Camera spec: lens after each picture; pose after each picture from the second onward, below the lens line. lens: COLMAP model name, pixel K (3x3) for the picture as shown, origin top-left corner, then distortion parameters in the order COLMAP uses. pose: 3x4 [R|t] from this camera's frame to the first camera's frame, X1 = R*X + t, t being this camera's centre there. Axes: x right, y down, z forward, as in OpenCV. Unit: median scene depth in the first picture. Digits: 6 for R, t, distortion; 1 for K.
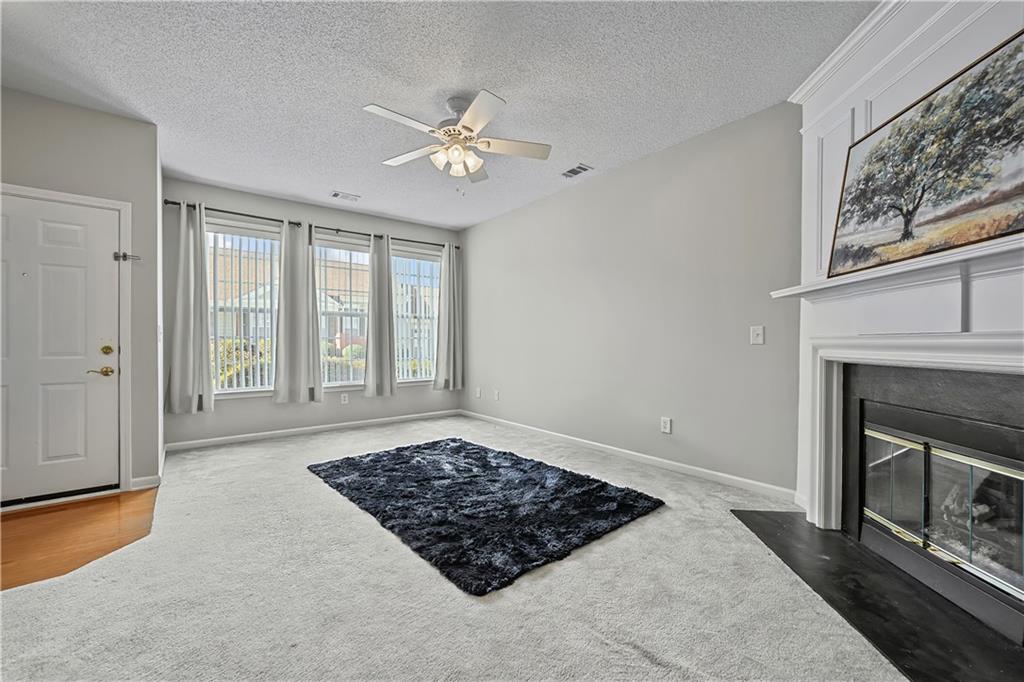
lens RADIAL K [[413.6, 0, 513.2], [0, 413.6, 338.5], [0, 0, 1]] dist [-0.006265, 0.001573]
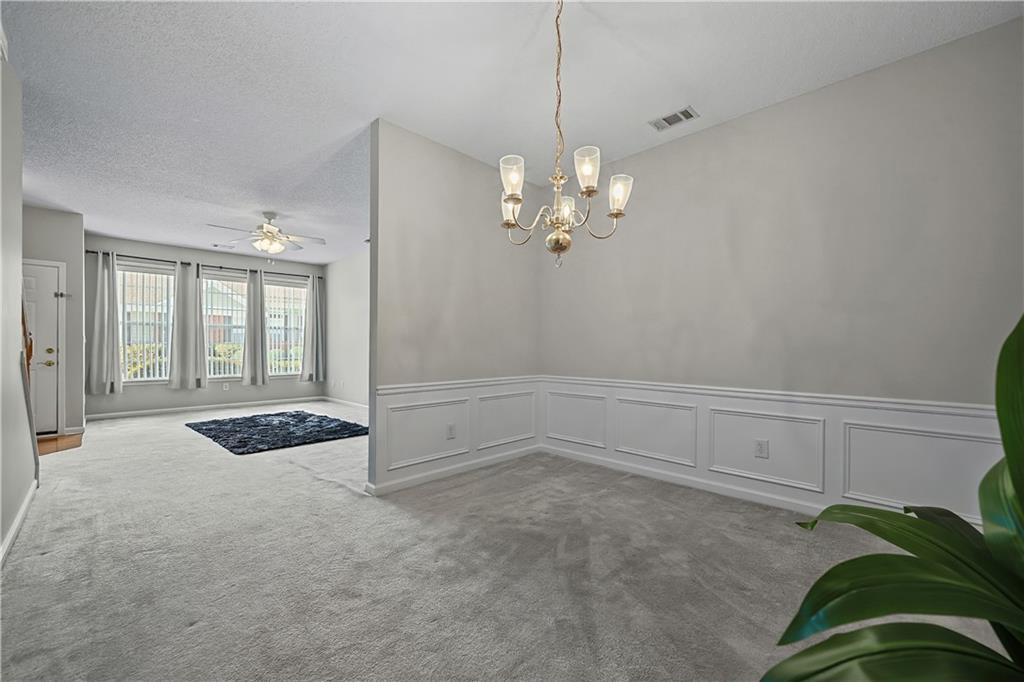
lens RADIAL K [[413.6, 0, 511.7], [0, 413.6, 343.4], [0, 0, 1]] dist [-0.006265, 0.001573]
pose [[0.993324, 0.003087, 0.115316, 0.453181], [-0.002903, 0.999994, -0.001760, -0.002685], [-0.115320, 0.001413, 0.993327, -0.579720]]
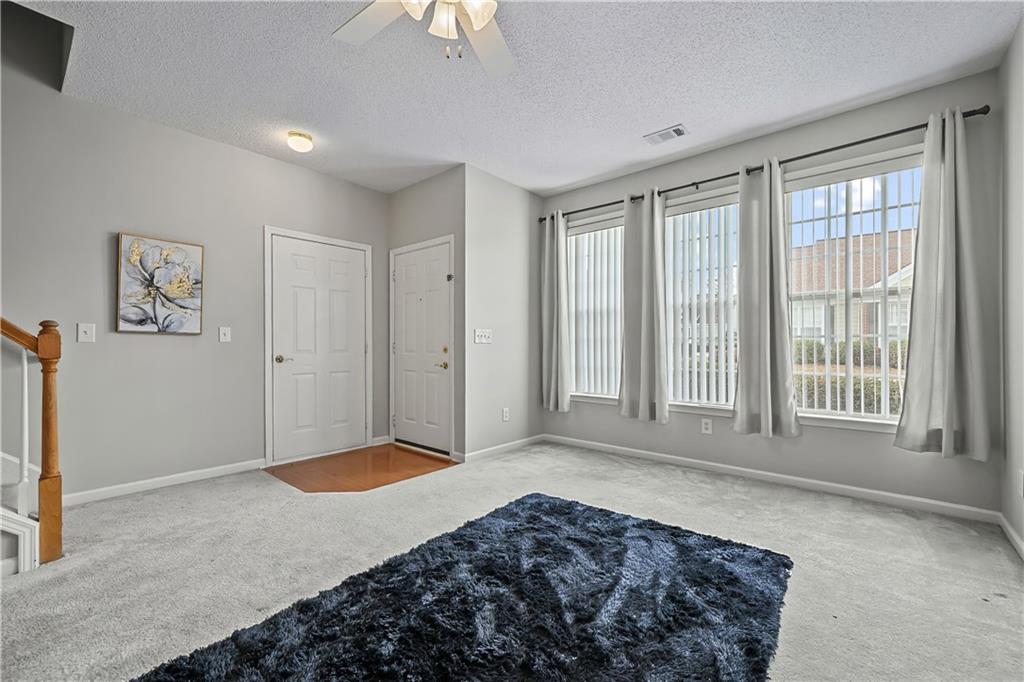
lens RADIAL K [[413.6, 0, 513.5], [0, 413.6, 346.7], [0, 0, 1]] dist [-0.006265, 0.001573]
pose [[0.191762, 0.006230, -0.981422, 0.237445], [0.005574, 0.999957, 0.007436, 0.007094], [0.981426, -0.006896, 0.191719, 0.634950]]
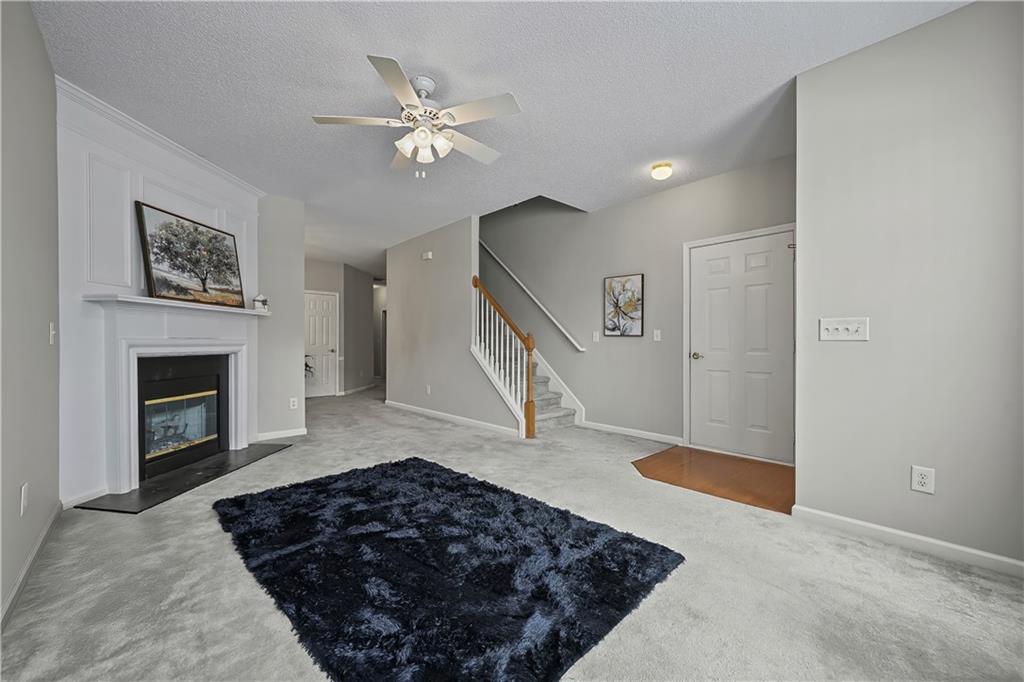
lens RADIAL K [[413.6, 0, 516.5], [0, 413.6, 344.6], [0, 0, 1]] dist [-0.006265, 0.001573]
pose [[-0.996472, 0.003266, -0.083866, -0.157773], [0.003474, 0.999991, -0.002326, 0.010535], [0.083857, -0.002610, -0.996474, 1.207913]]
